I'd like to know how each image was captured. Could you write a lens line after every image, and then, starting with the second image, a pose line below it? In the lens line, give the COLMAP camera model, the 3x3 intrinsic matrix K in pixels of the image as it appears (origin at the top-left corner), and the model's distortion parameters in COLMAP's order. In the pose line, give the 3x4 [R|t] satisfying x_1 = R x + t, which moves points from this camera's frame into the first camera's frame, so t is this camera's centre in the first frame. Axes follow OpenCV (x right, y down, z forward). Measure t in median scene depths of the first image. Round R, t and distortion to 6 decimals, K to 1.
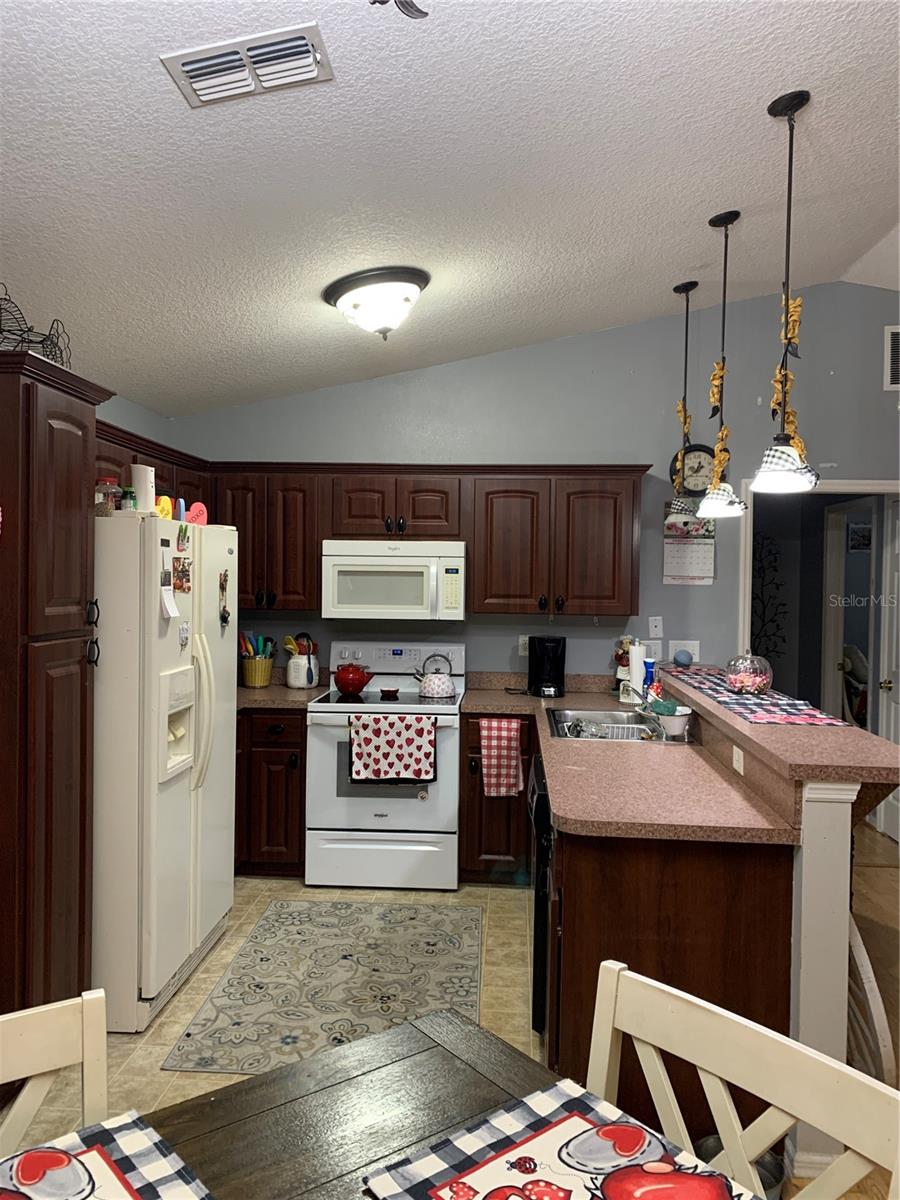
lens RADIAL K [[906.4, 0, 455.8], [0, 906.4, 590.7], [0, 0, 1]] dist [0.025112, -0.003693]
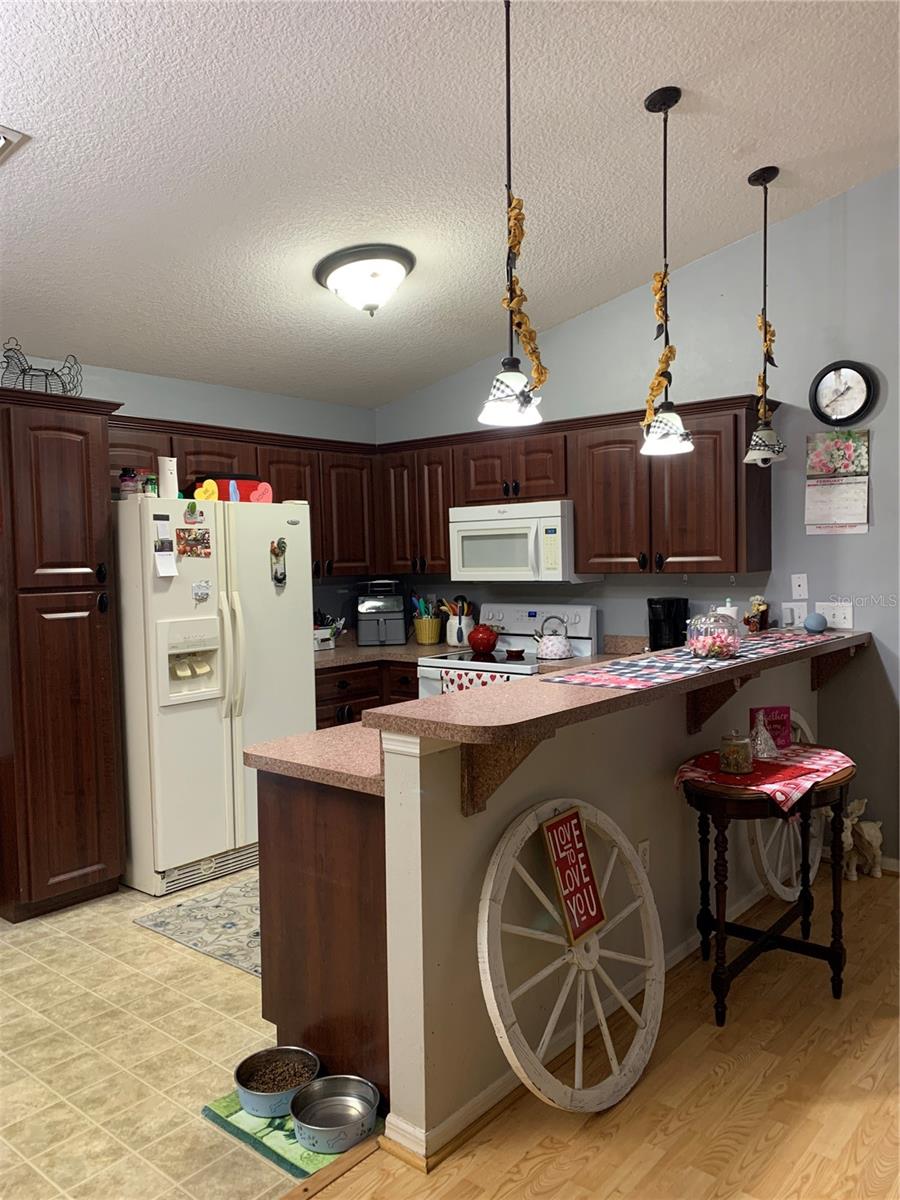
lens RADIAL K [[910.6, 0, 478.7], [0, 910.6, 605.0], [0, 0, 1]] dist [0.058184, -0.057665]
pose [[0.811393, 0.000572, -0.584501, 0.511887], [0.022628, 0.999219, 0.032389, 0.024622], [0.584063, -0.039506, 0.810746, 0.145699]]
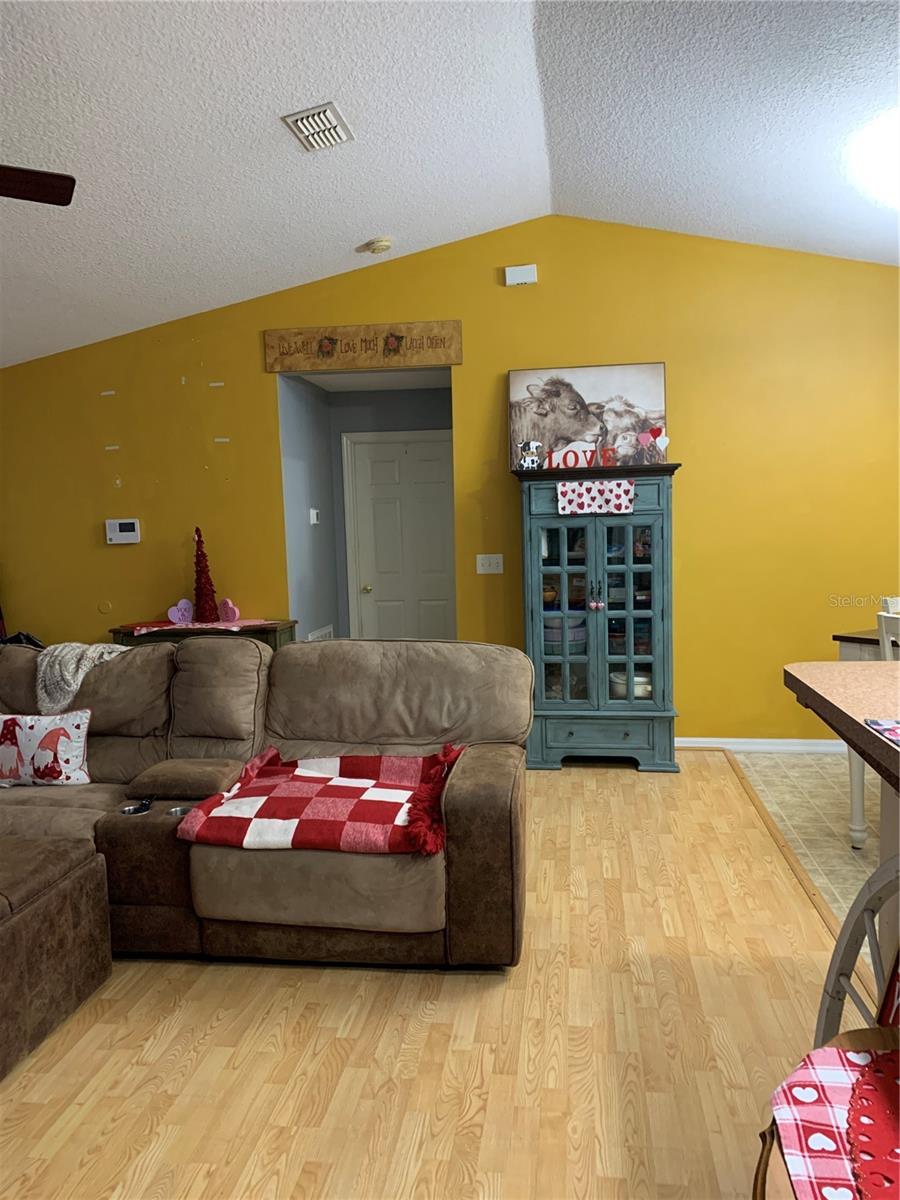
lens RADIAL K [[913.1, 0, 450.0], [0, 913.1, 600.0], [0, 0, 1]] dist [0.002687, -0.004341]
pose [[-0.997240, -0.003282, 0.074176, 0.404940], [0.005064, 0.993691, 0.112038, 0.011310], [-0.074076, 0.112104, -0.990932, 0.965381]]
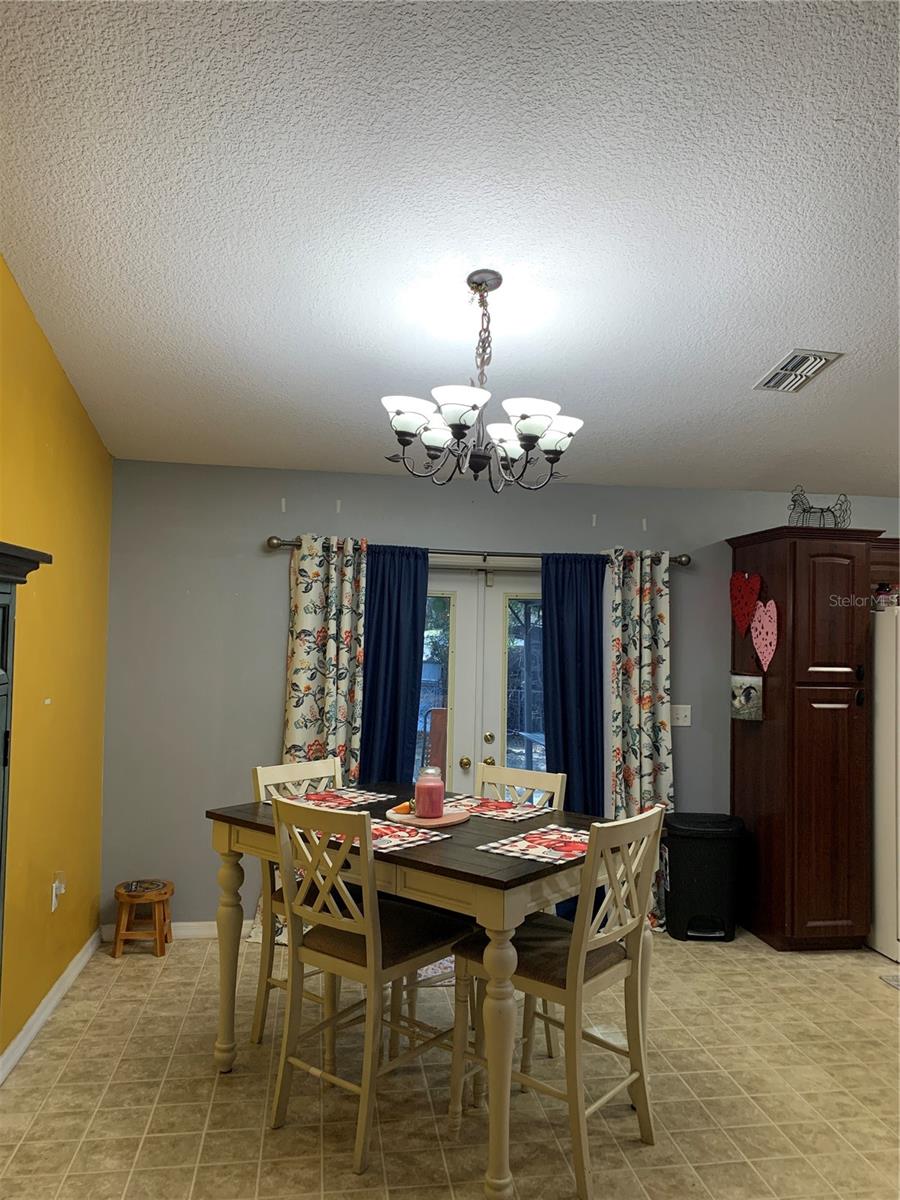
lens RADIAL K [[913.1, 0, 450.0], [0, 913.1, 600.0], [0, 0, 1]] dist [0.002687, -0.004341]
pose [[0.201124, -0.045358, -0.978515, 0.628505], [-0.032894, 0.998051, -0.053025, 0.003127], [0.979013, 0.042852, 0.199240, -0.012655]]
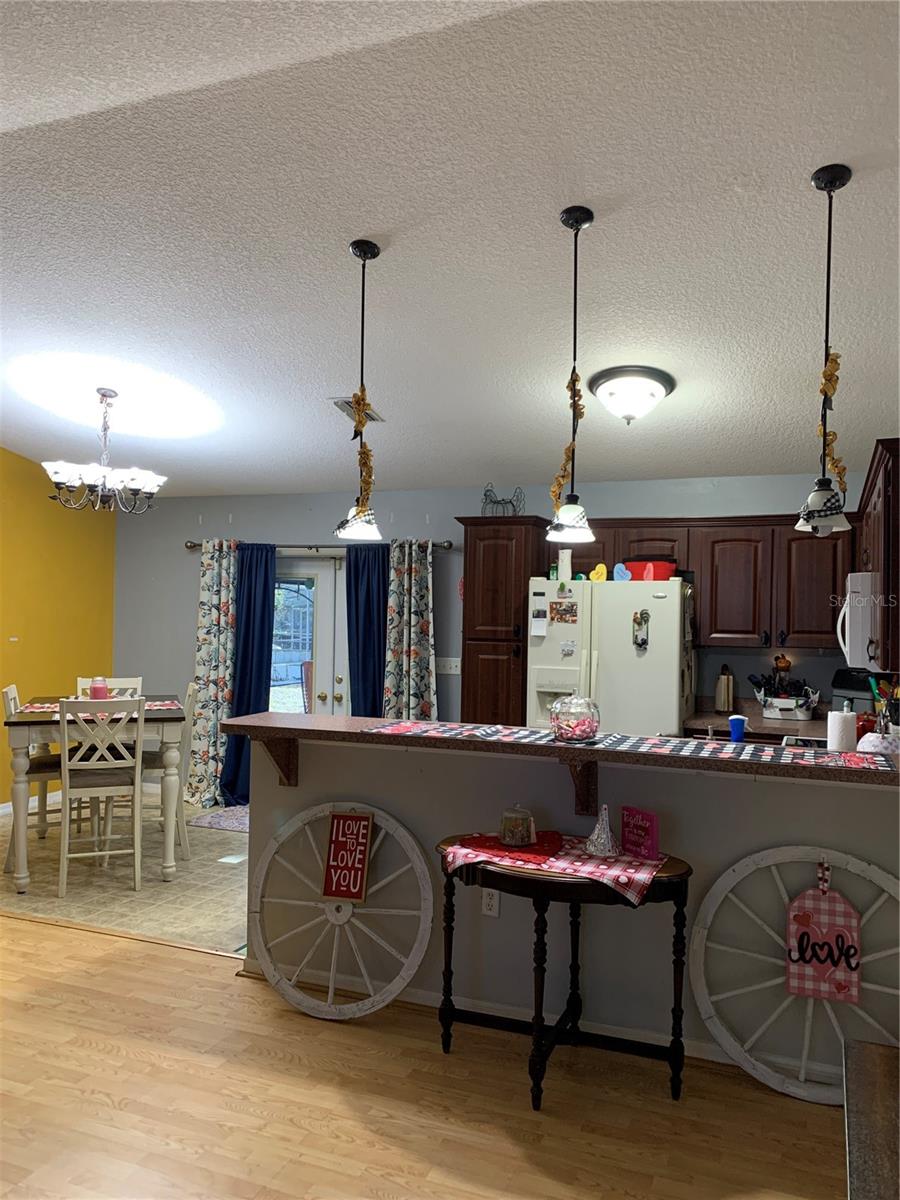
lens RADIAL K [[913.1, 0, 450.0], [0, 913.1, 600.0], [0, 0, 1]] dist [0.002687, -0.004341]
pose [[-0.316505, -0.033801, -0.947988, 0.935245], [-0.037974, 0.999015, -0.022942, 0.004630], [0.947830, 0.028737, -0.317477, 0.919193]]
